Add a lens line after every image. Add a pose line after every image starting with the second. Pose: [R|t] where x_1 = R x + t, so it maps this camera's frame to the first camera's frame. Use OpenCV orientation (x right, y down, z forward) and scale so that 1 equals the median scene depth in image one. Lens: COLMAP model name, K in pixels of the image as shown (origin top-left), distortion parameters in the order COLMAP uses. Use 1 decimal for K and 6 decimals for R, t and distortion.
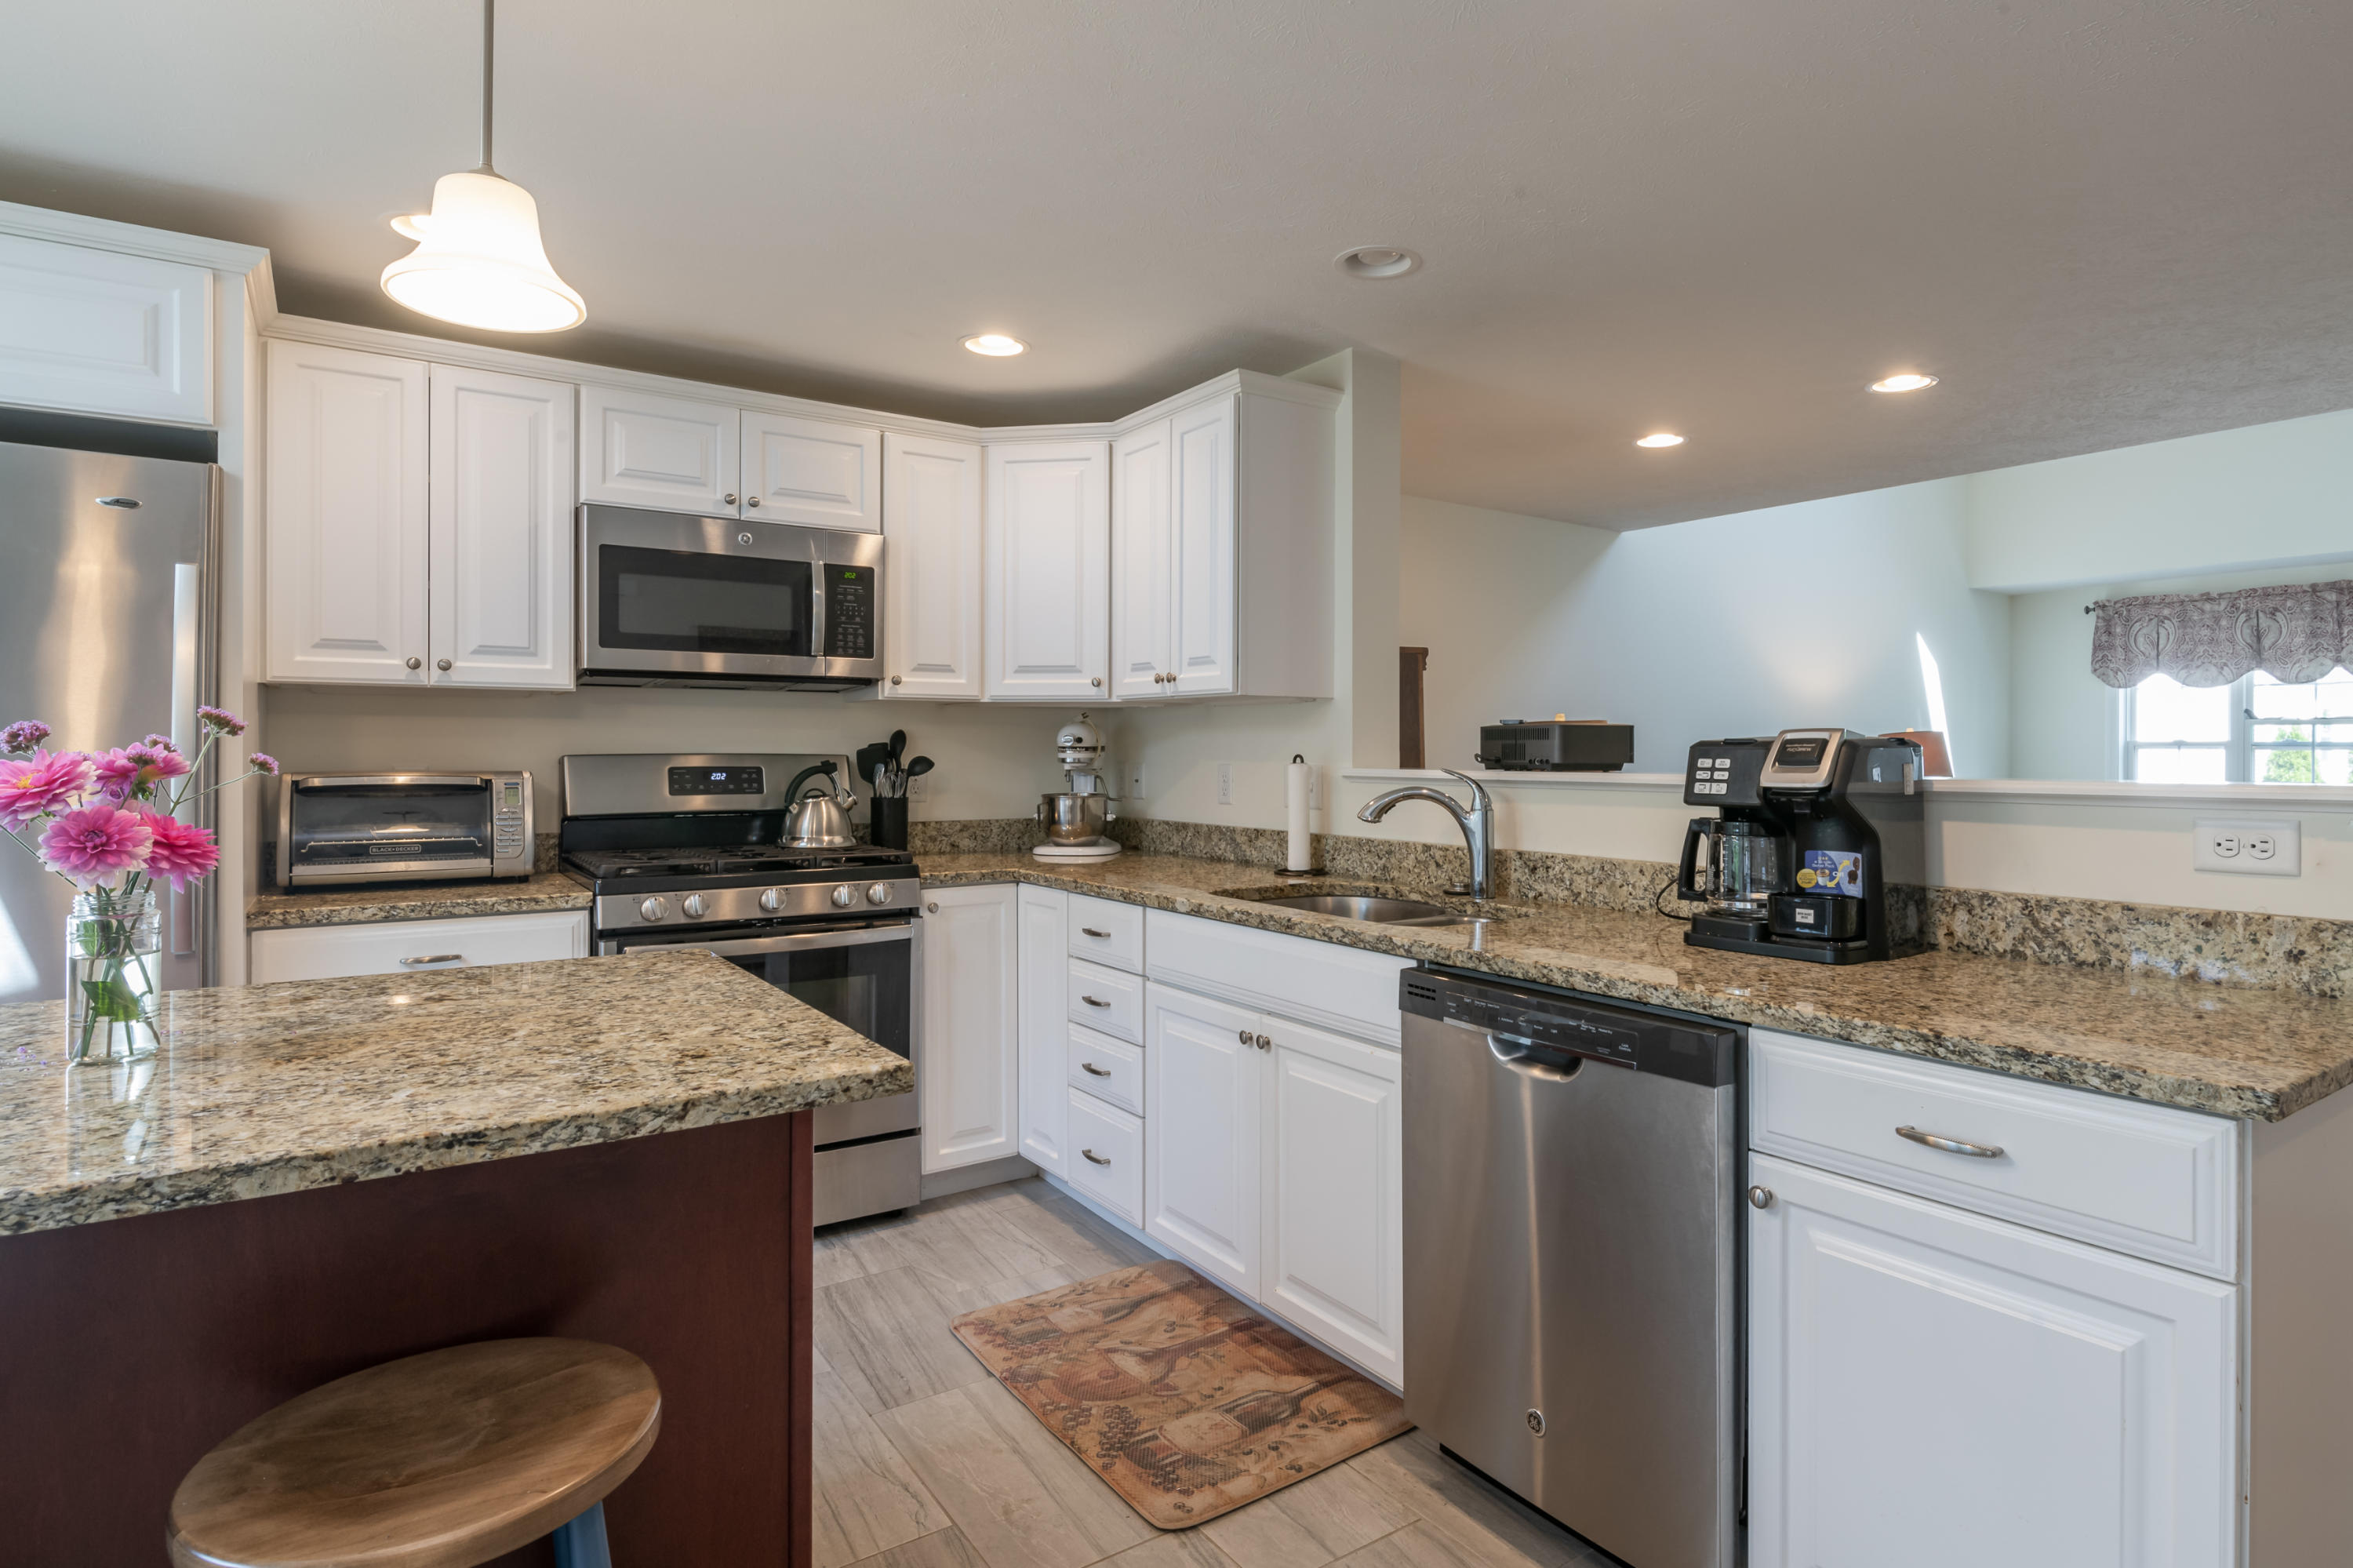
lens RADIAL K [[1244.6, 0, 1252.8], [0, 1244.6, 747.4], [0, 0, 1]] dist [-0.002417, -0.001878]
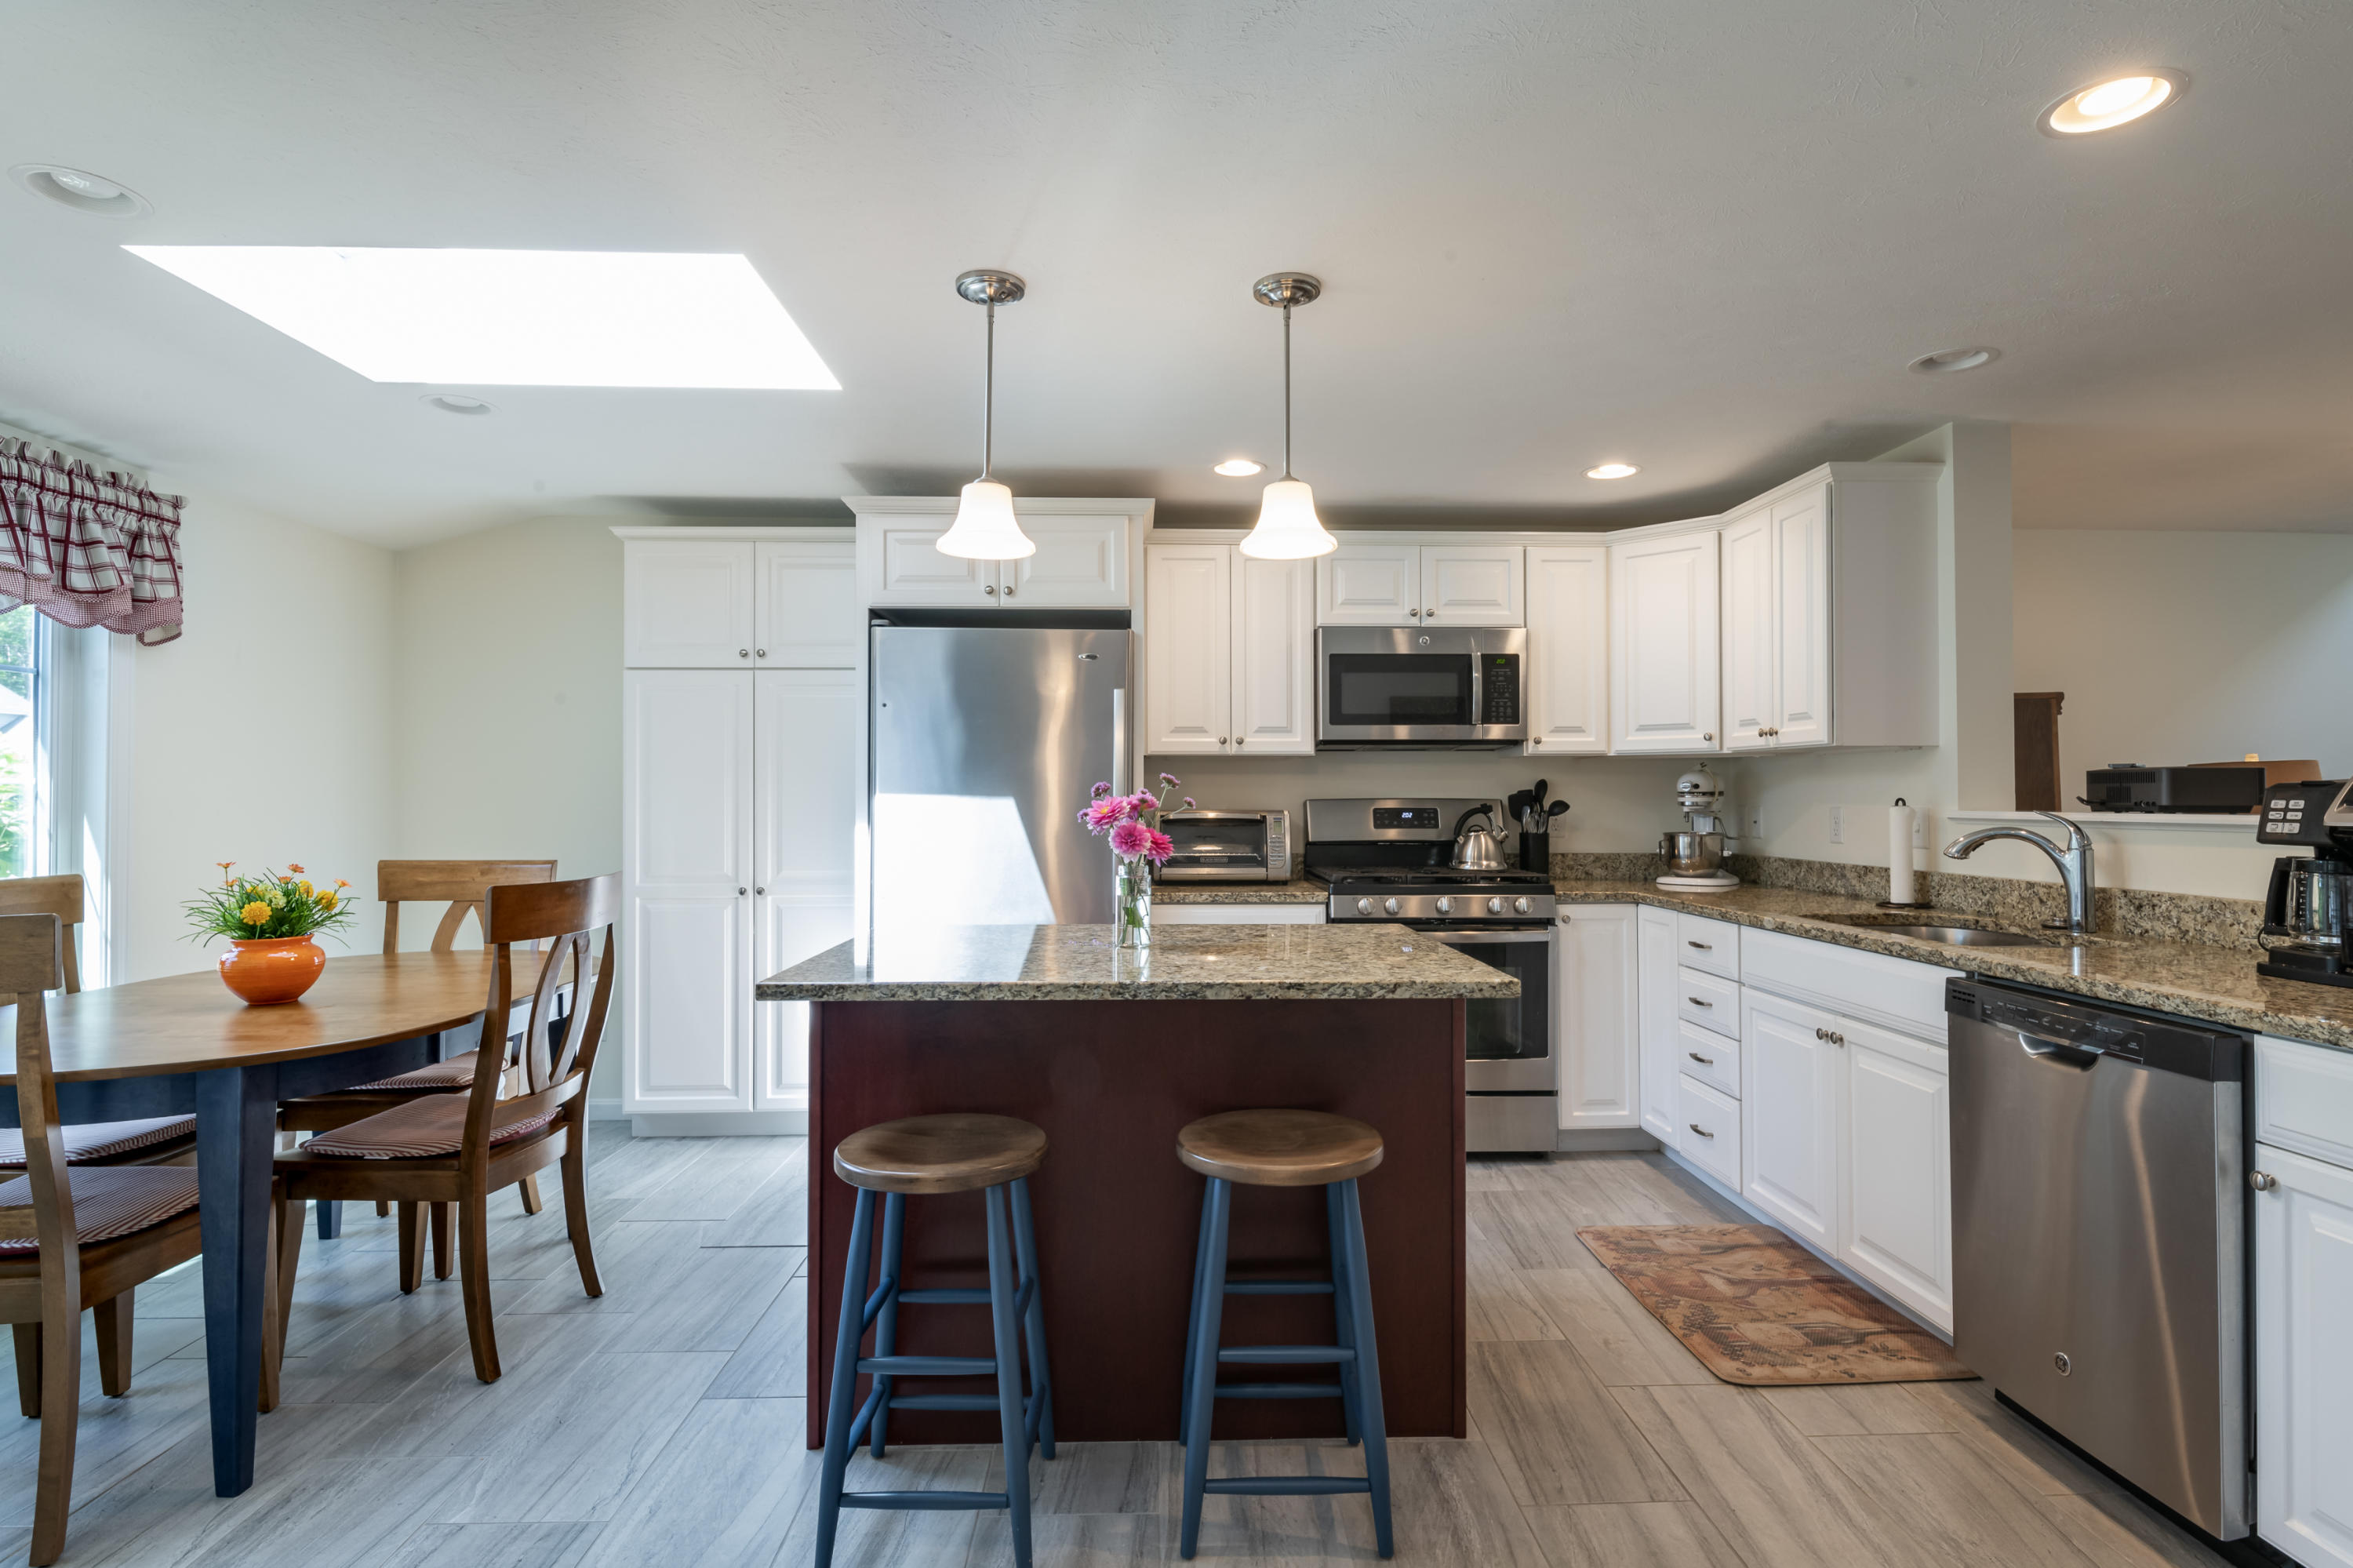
lens RADIAL K [[1197.8, 0, 1179.7], [0, 1197.8, 778.8], [0, 0, 1]] dist [-0.002111, -0.001418]
pose [[0.830413, -0.011207, -0.557036, 0.113062], [0.004209, 0.999895, -0.013842, 0.000744], [0.557133, 0.009150, 0.830373, -0.272961]]
